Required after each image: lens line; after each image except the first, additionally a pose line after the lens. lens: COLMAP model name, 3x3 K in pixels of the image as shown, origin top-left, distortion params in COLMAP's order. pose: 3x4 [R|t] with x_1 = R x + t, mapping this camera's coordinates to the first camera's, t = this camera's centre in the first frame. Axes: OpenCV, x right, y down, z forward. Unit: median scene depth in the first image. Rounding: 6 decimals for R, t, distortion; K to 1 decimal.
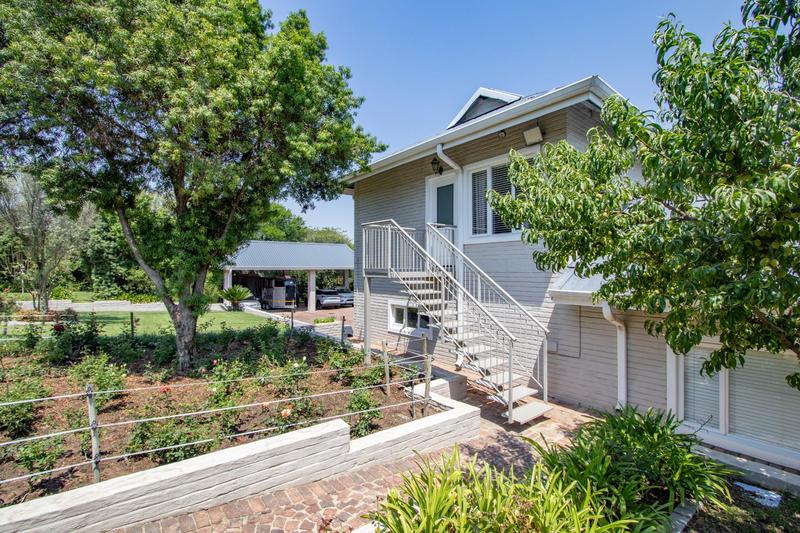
lens RADIAL K [[369.3, 0, 396.8], [0, 369.3, 264.1], [0, 0, 1]] dist [-0.018346, 0.003300]
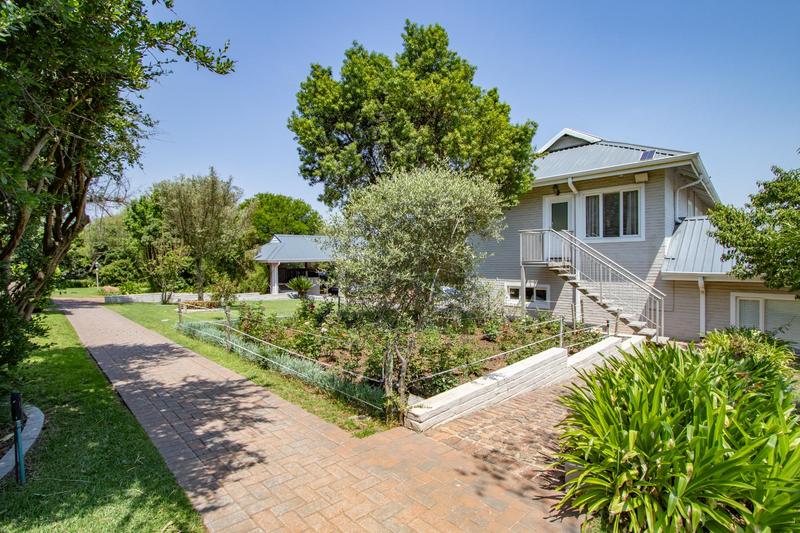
lens RADIAL K [[369.3, 0, 398.6], [0, 369.3, 269.0], [0, 0, 1]] dist [-0.018346, 0.003300]
pose [[0.994412, -0.013192, 0.104745, -0.672071], [0.009400, 0.999285, 0.036614, -0.011166], [-0.105154, -0.035425, 0.993825, -0.393548]]
